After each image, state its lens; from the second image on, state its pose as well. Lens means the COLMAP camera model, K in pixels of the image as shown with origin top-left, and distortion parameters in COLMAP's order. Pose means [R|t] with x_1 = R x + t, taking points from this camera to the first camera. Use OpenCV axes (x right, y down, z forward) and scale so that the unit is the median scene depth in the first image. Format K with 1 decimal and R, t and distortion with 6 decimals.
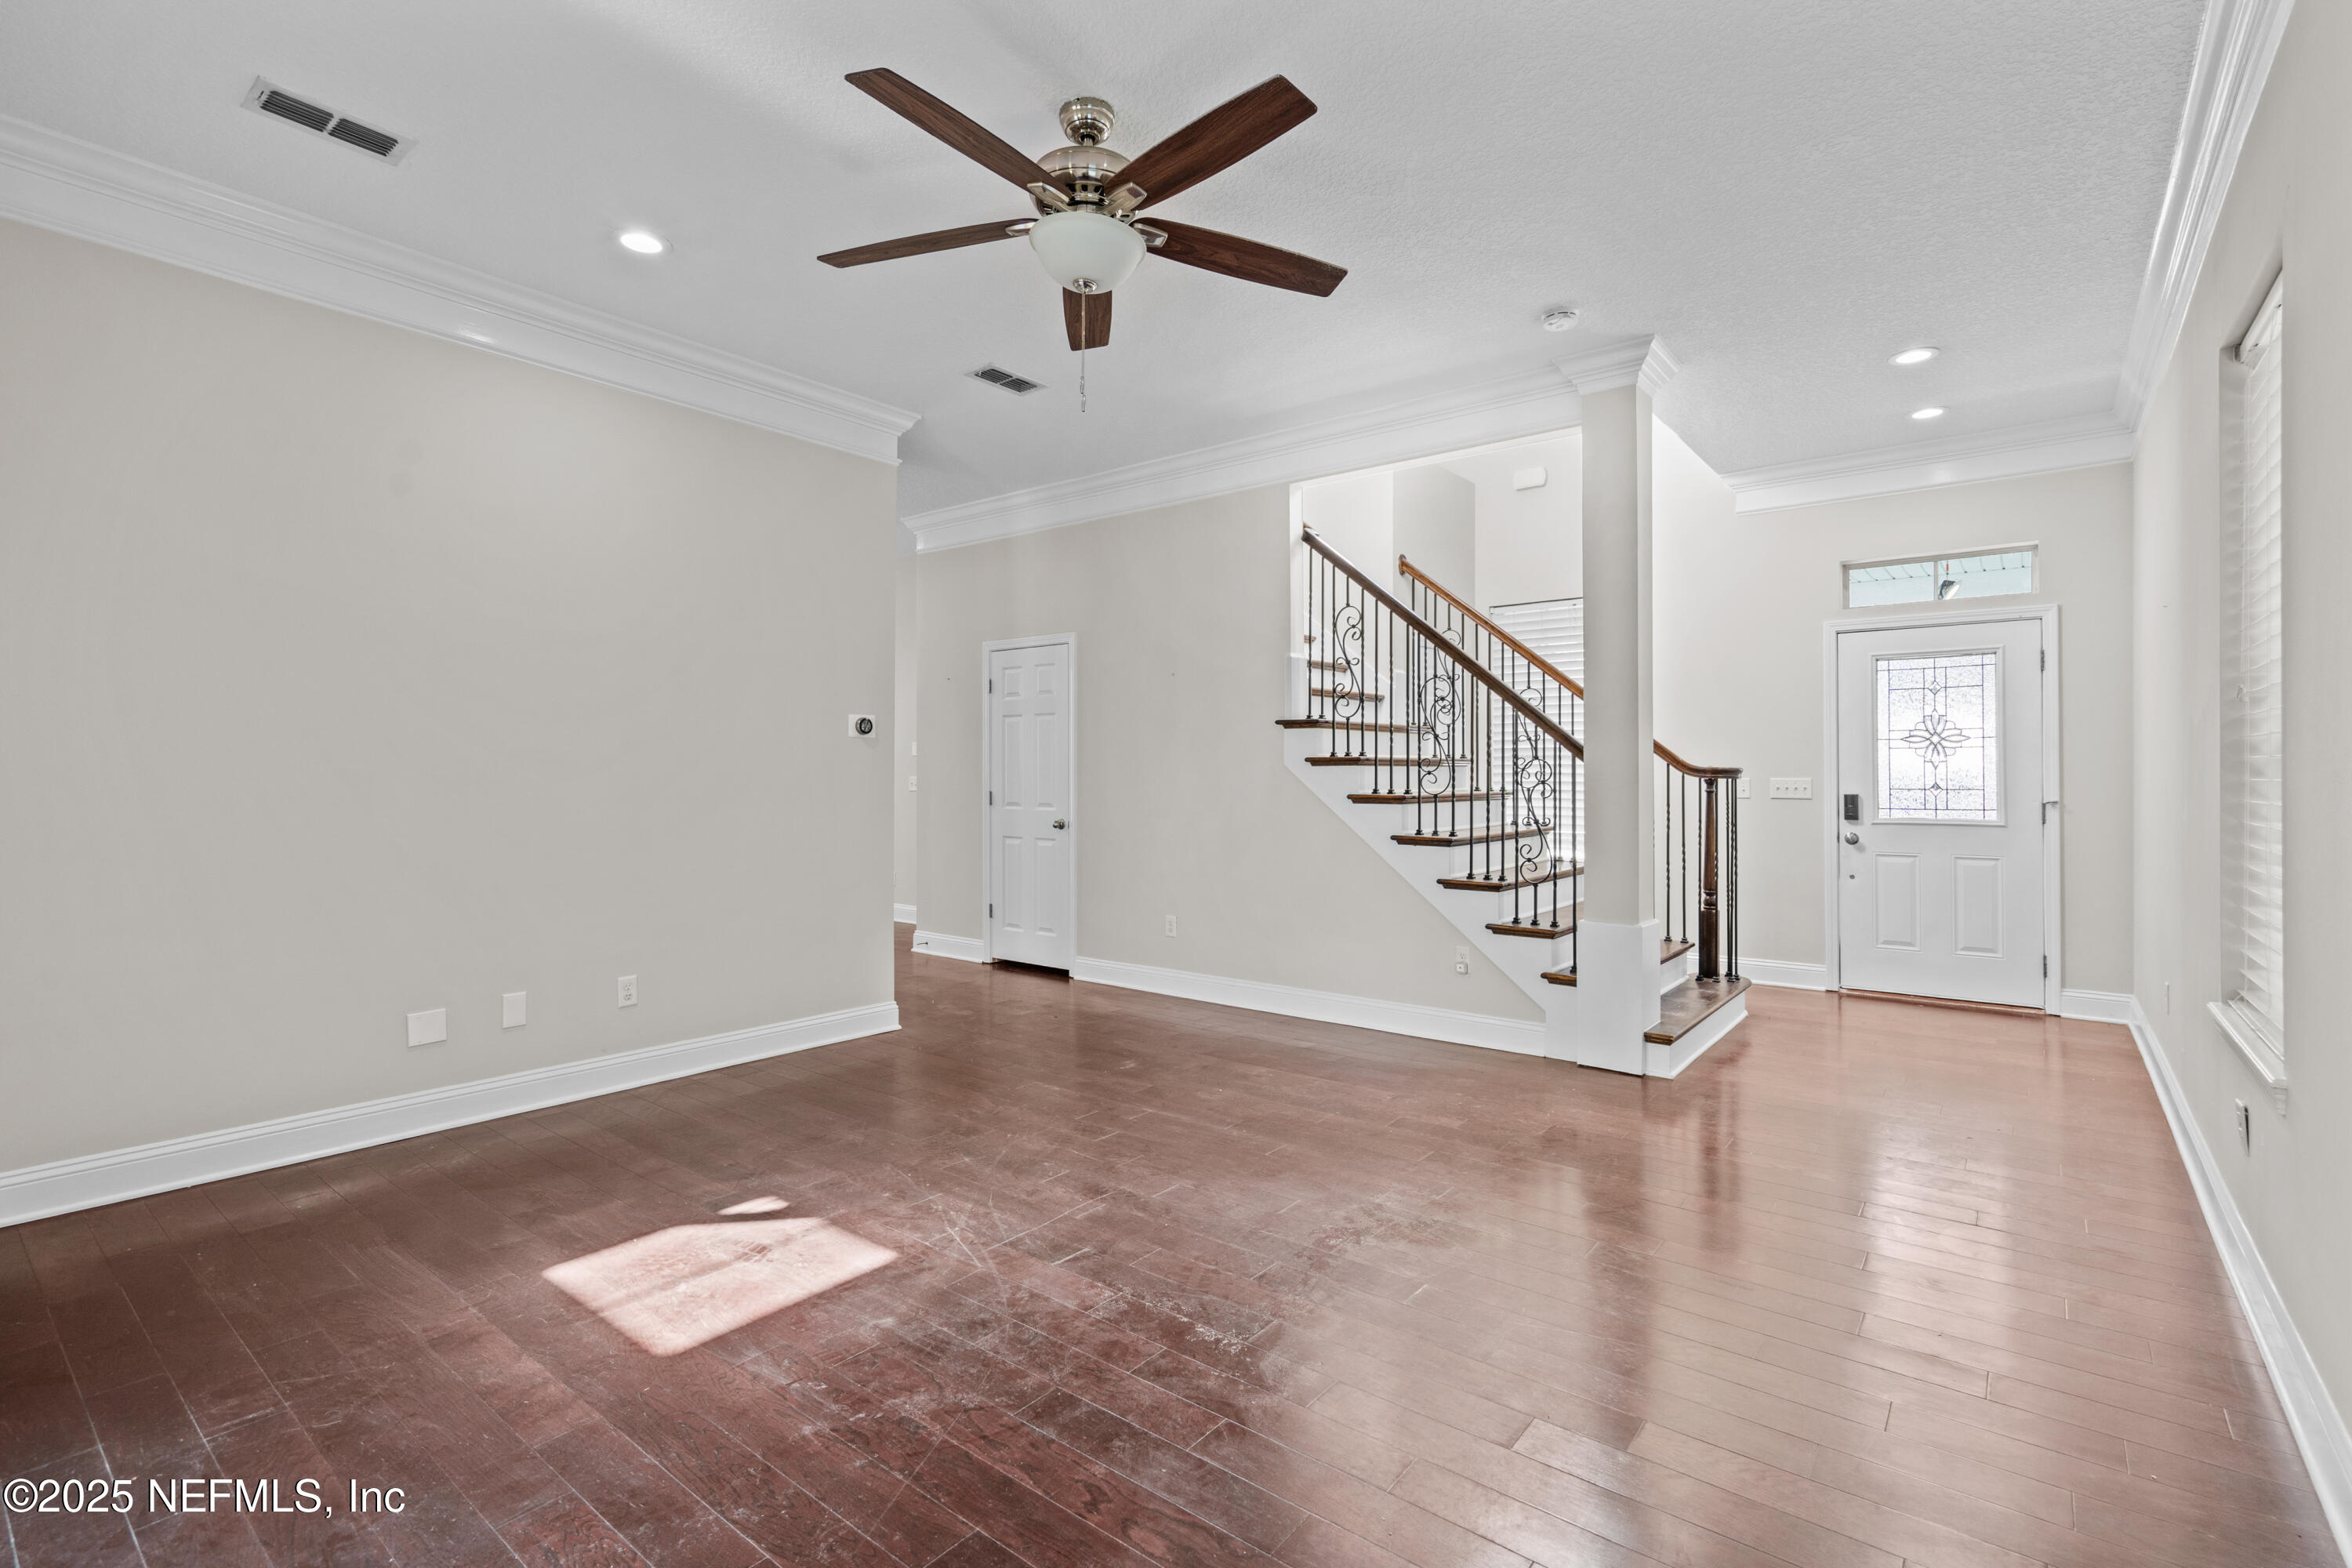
lens RADIAL K [[1076.1, 0, 1201.6], [0, 1076.1, 767.9], [0, 0, 1]] dist [-0.006398, 0.003271]
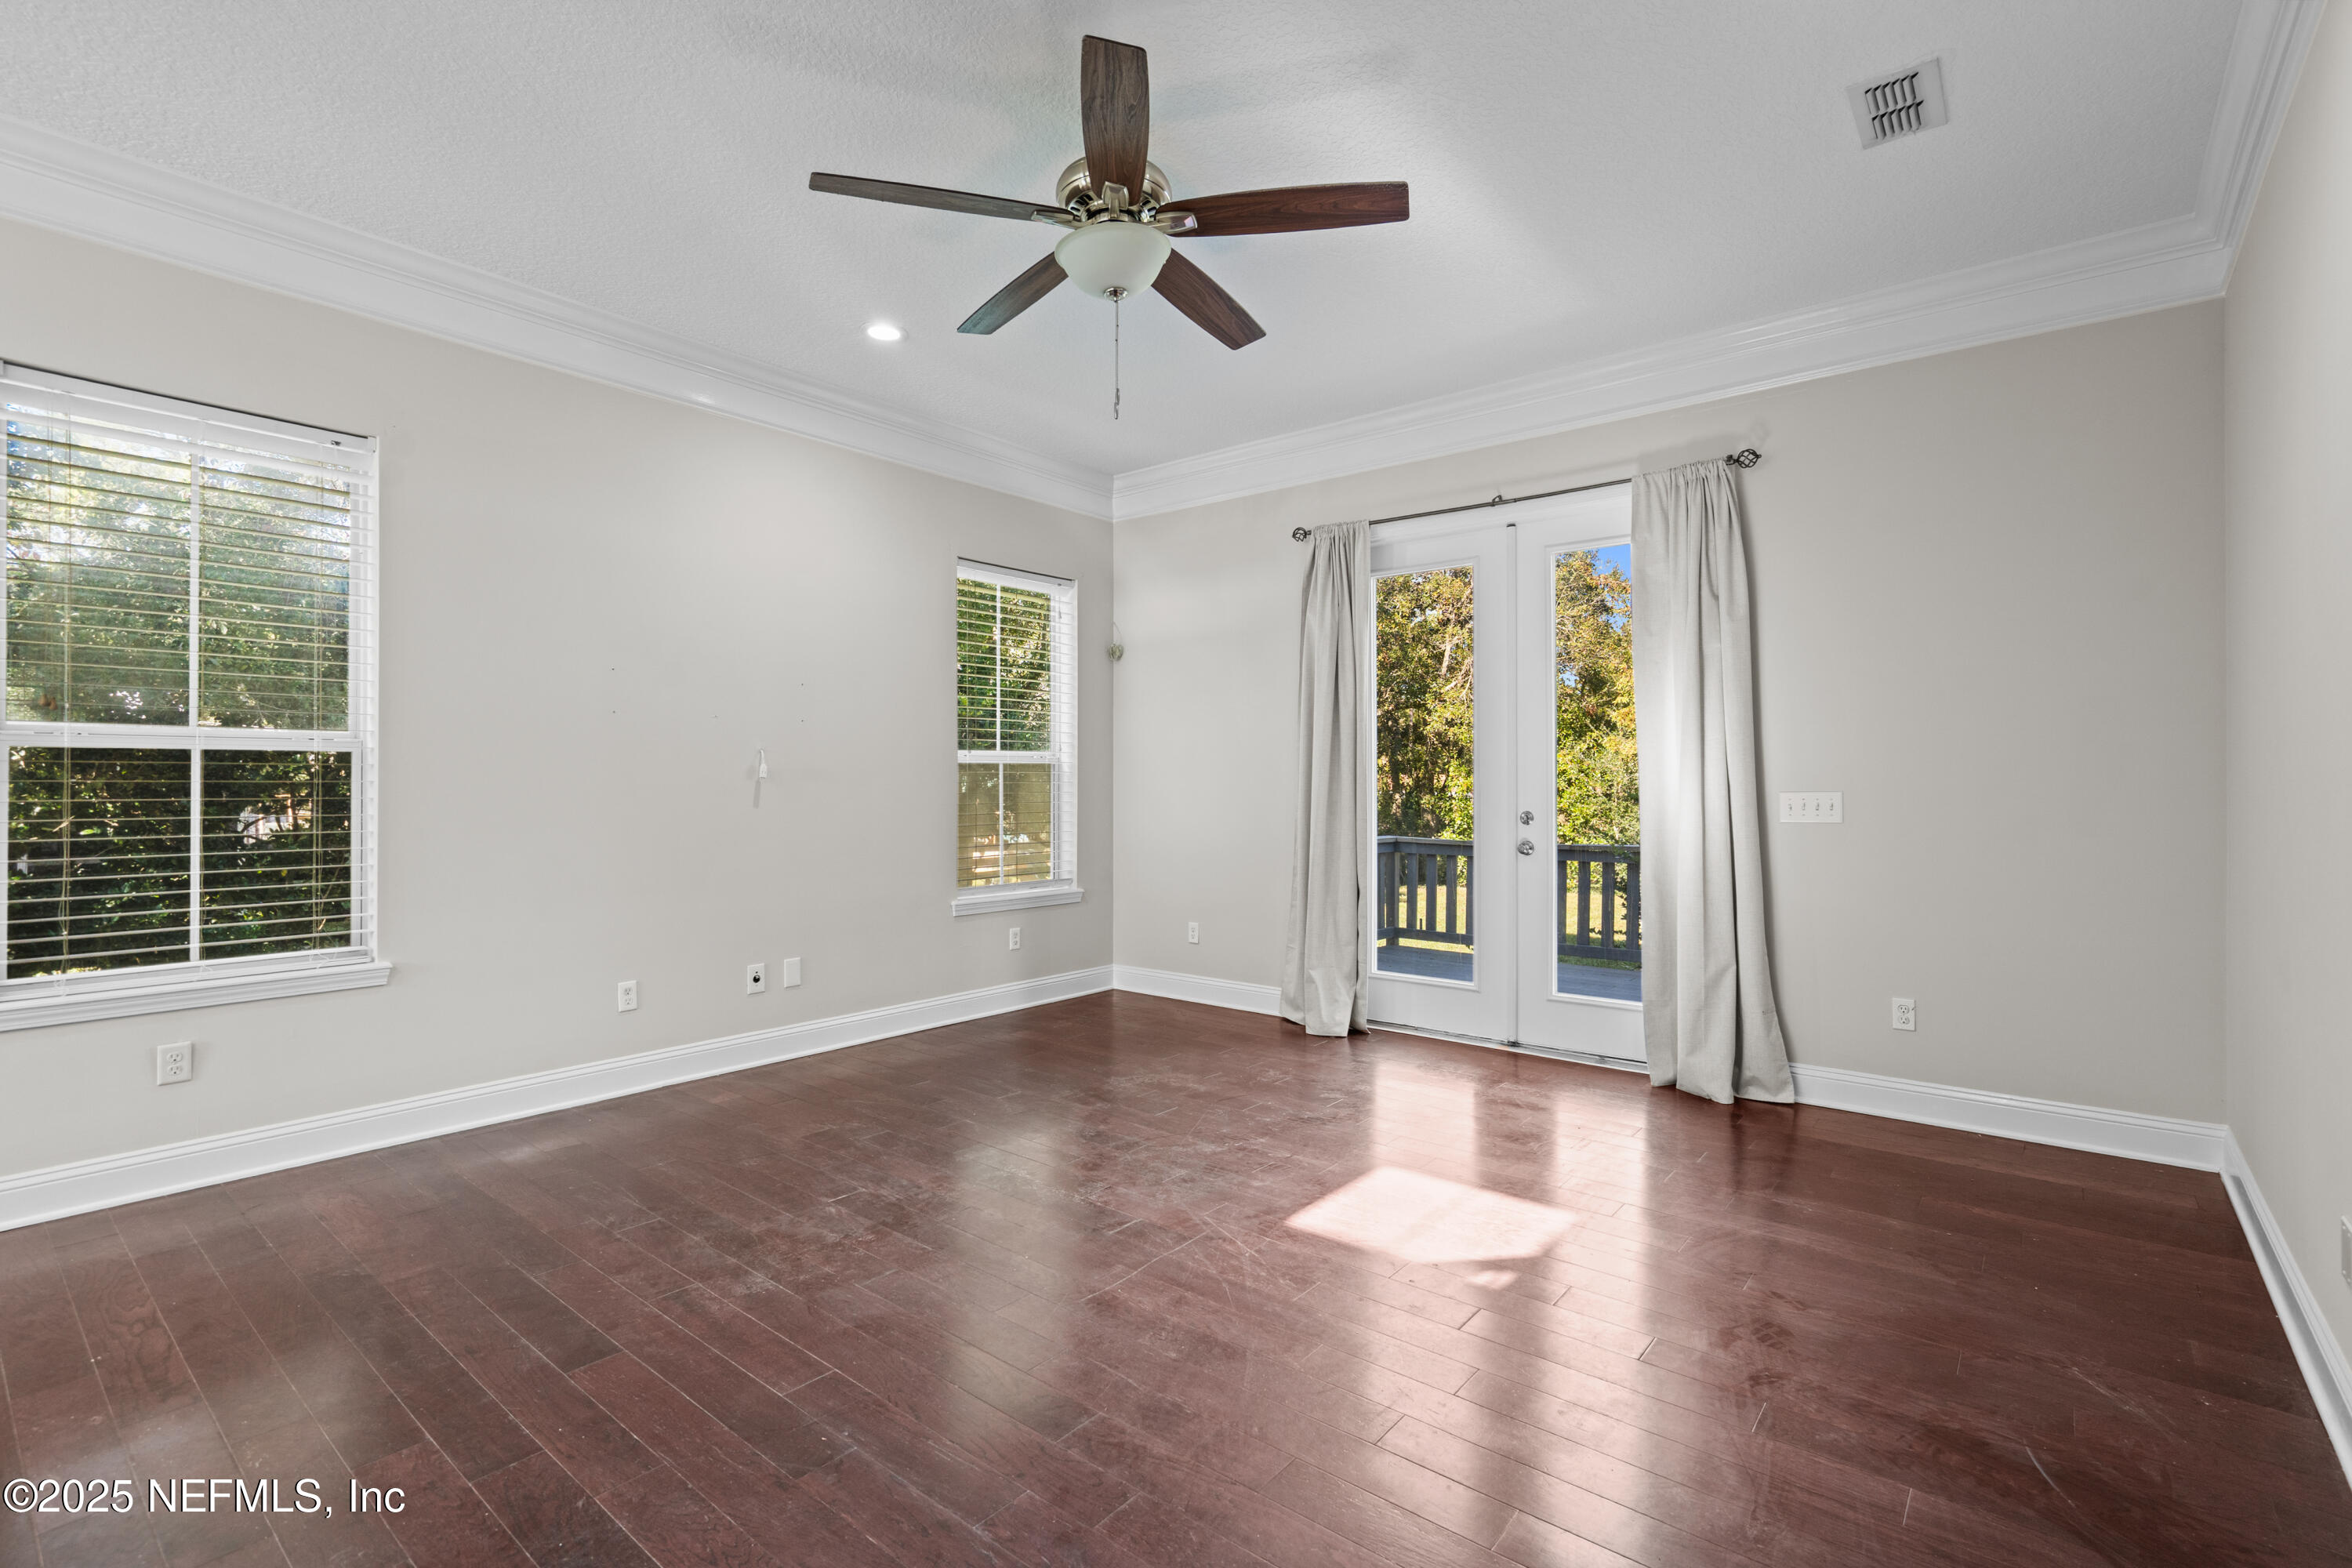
lens RADIAL K [[1076.1, 0, 1158.2], [0, 1076.1, 773.7], [0, 0, 1]] dist [-0.006398, 0.003271]
pose [[-0.998715, -0.000201, 0.050685, -0.210966], [-0.000603, 0.999969, -0.007912, 0.008761], [-0.050682, -0.007932, -0.998683, 2.097594]]
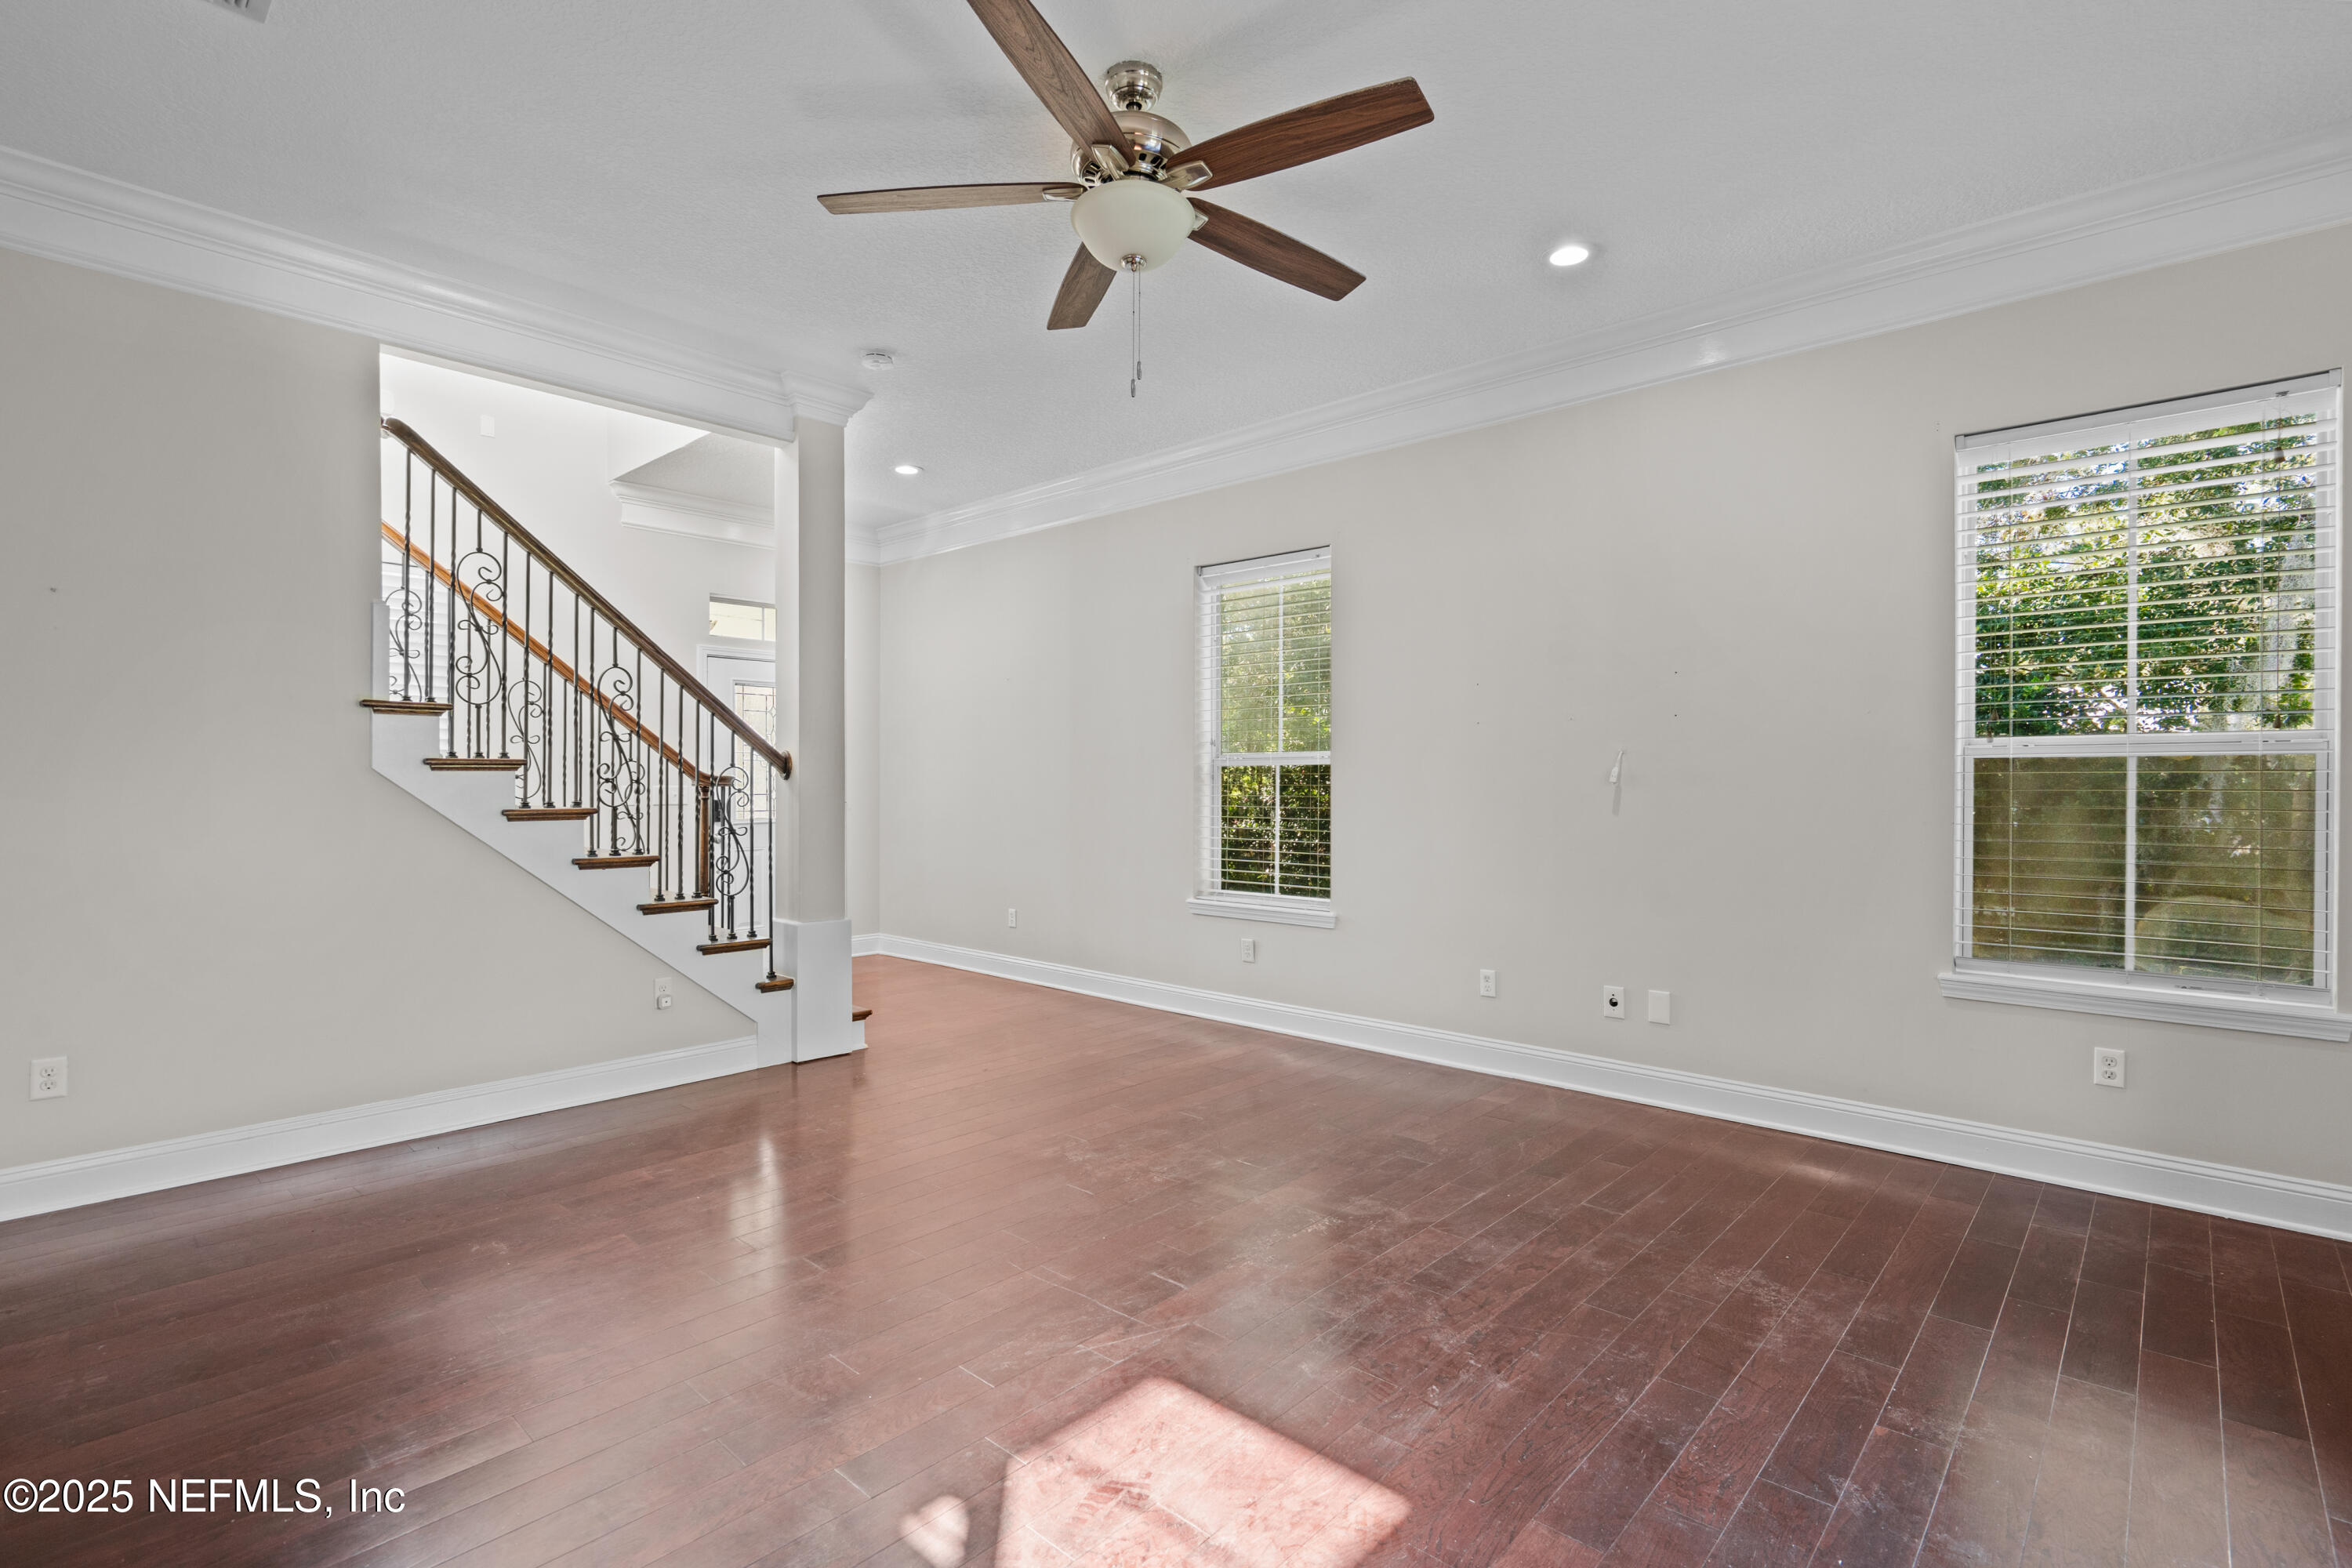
lens RADIAL K [[1076.1, 0, 1192.5], [0, 1076.1, 784.3], [0, 0, 1]] dist [-0.006398, 0.003271]
pose [[0.072429, -0.000512, 0.997373, -1.094681], [-0.006954, 0.999975, 0.001018, 0.006495], [-0.997349, -0.007009, 0.072423, 0.919771]]
